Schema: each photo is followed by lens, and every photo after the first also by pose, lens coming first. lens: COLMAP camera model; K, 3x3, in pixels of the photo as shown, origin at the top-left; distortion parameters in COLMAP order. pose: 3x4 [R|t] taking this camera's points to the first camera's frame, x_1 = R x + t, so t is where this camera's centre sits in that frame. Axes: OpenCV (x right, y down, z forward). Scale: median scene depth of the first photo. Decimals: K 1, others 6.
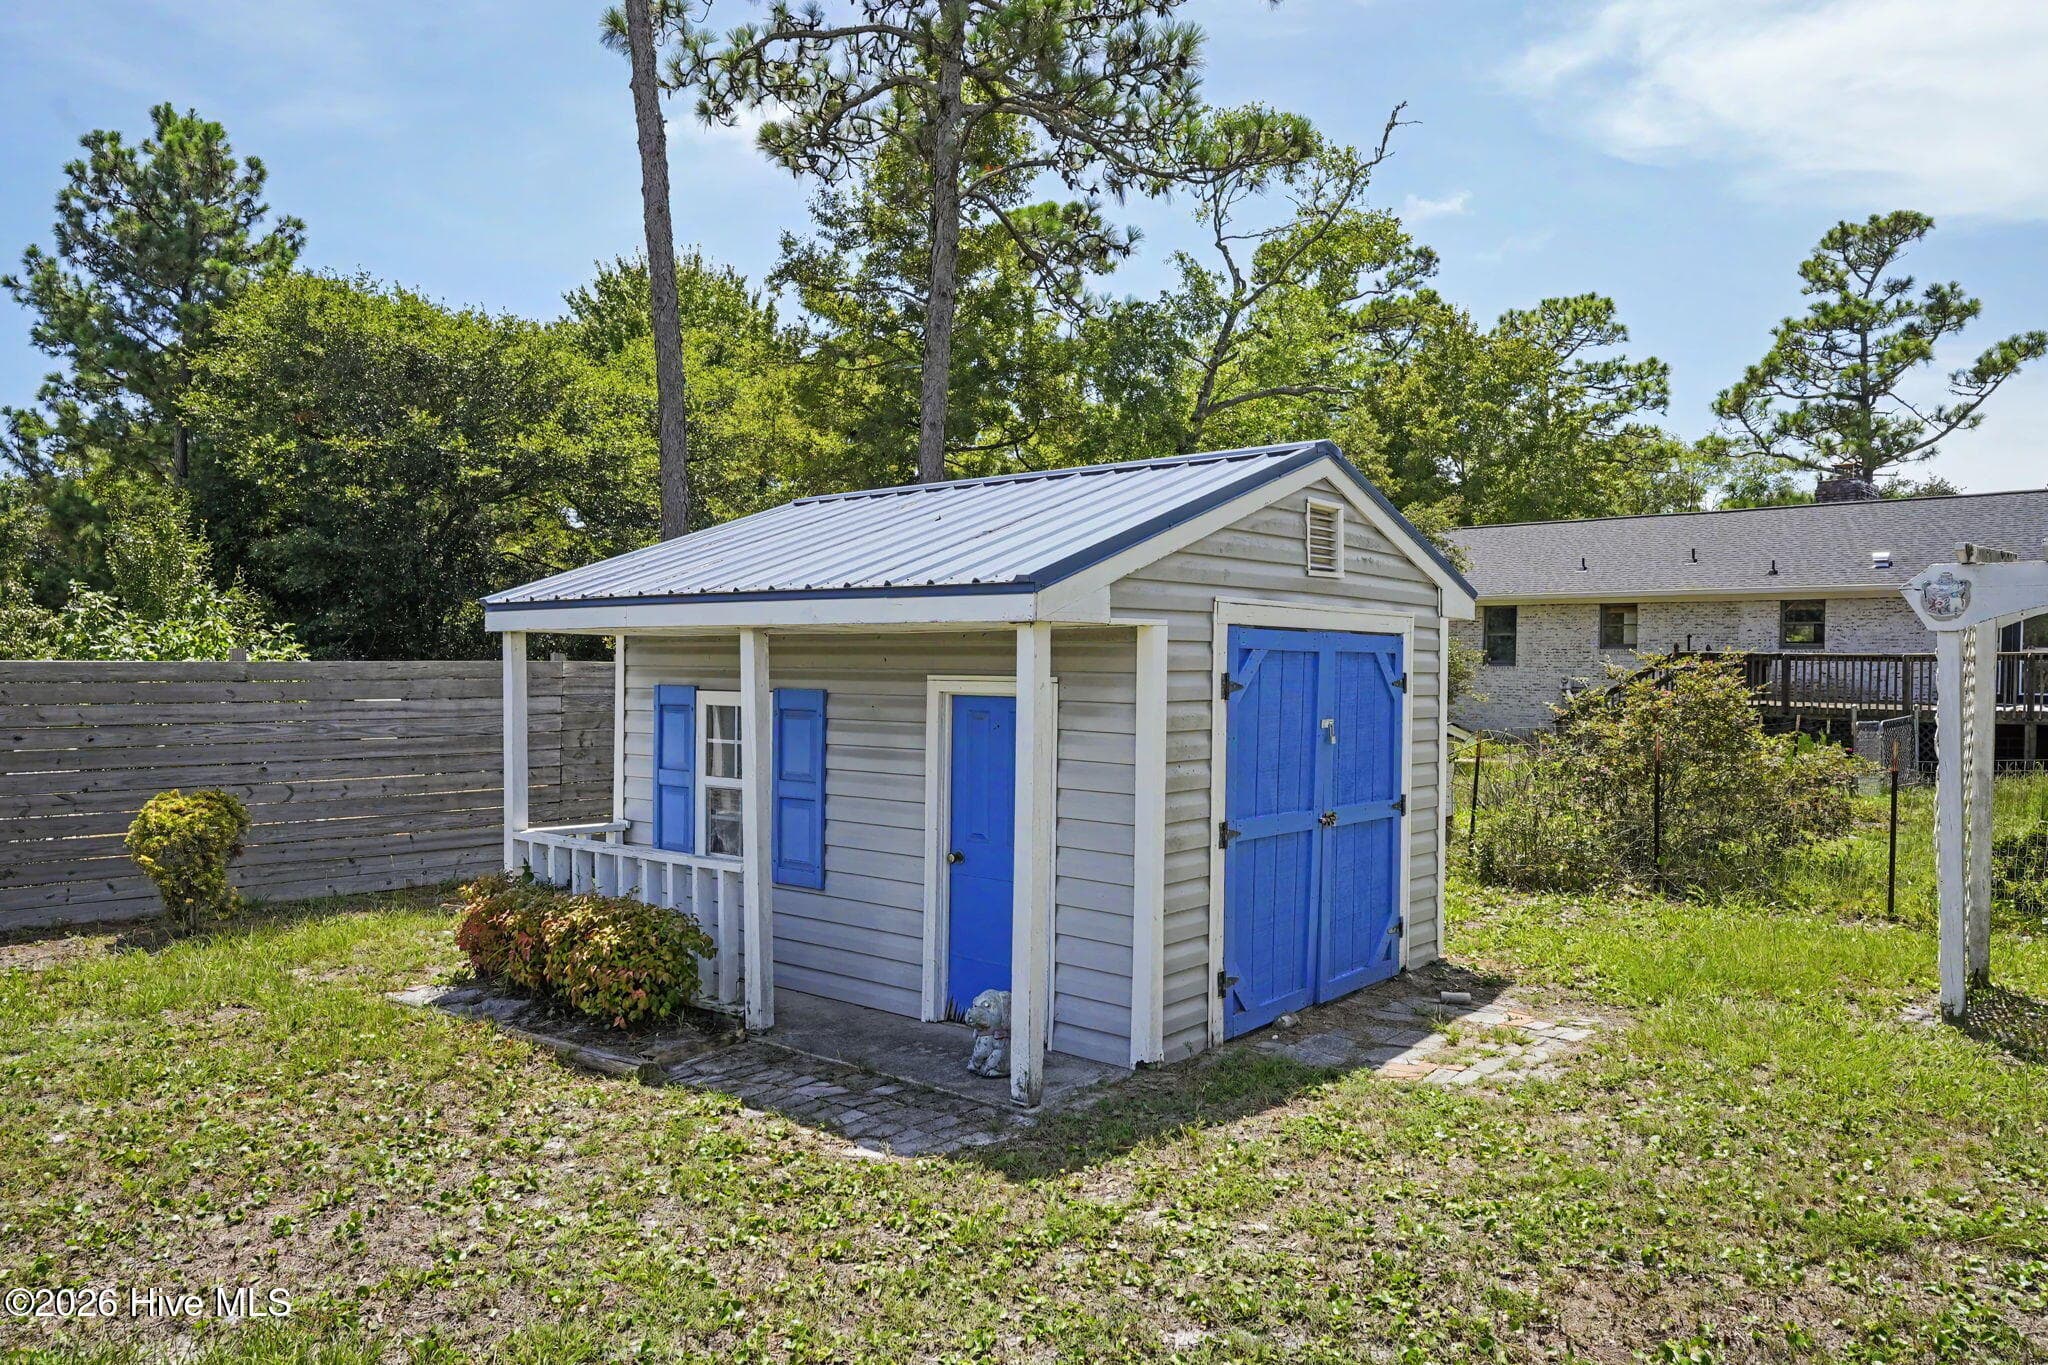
lens RADIAL K [[1516.9, 0, 1024.0], [0, 1516.9, 682.5], [0, 0, 1]] dist [0.058524, 0.002430]
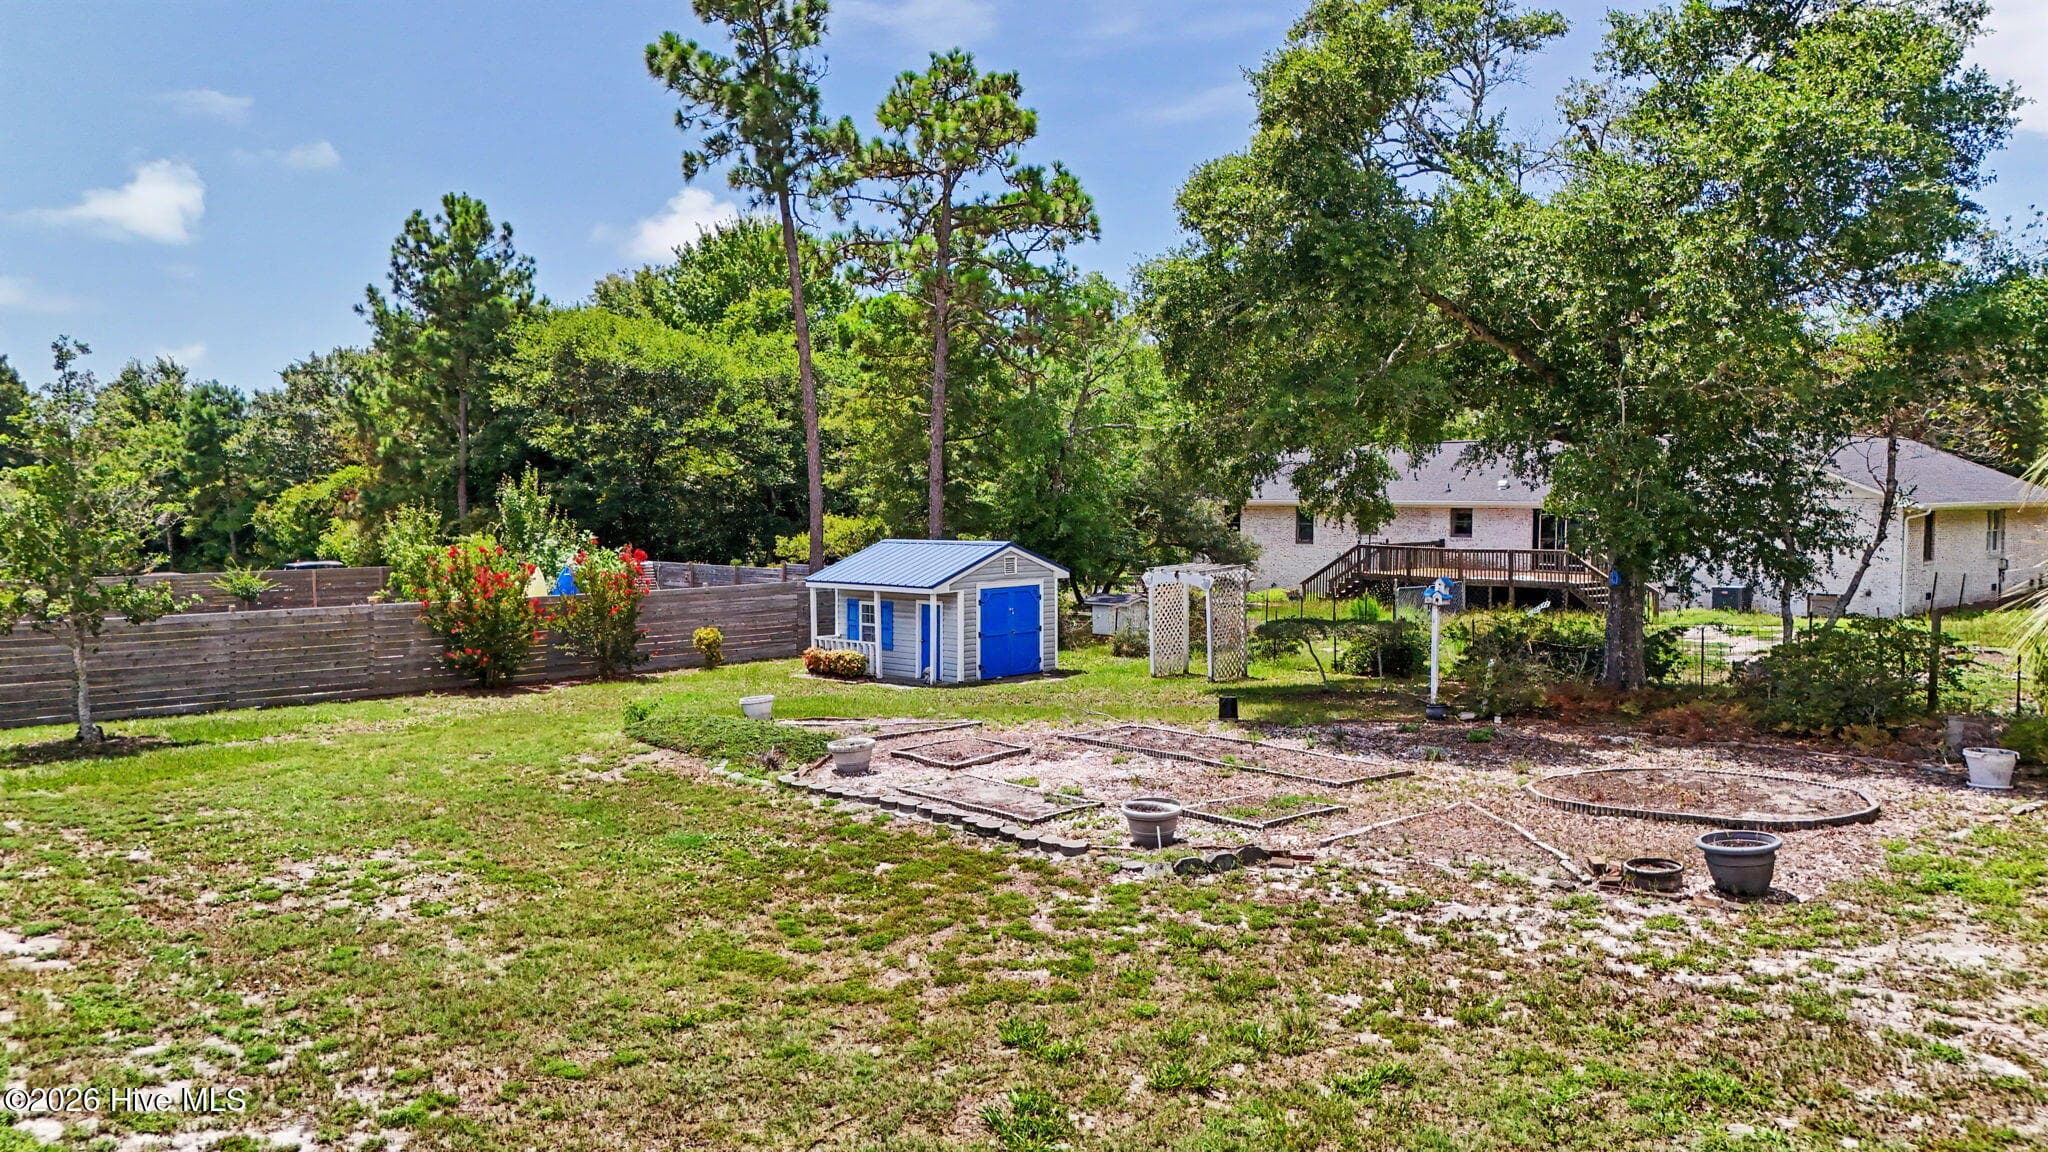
lens RADIAL K [[1530.9, 0, 1024.0], [0, 1530.9, 576.0], [0, 0, 1]] dist [0.077252, -0.007653]
pose [[0.999378, -0.011702, -0.033269, 0.326070], [0.012849, 0.999322, 0.034492, -0.182988], [0.032843, -0.034898, 0.998851, -2.803252]]
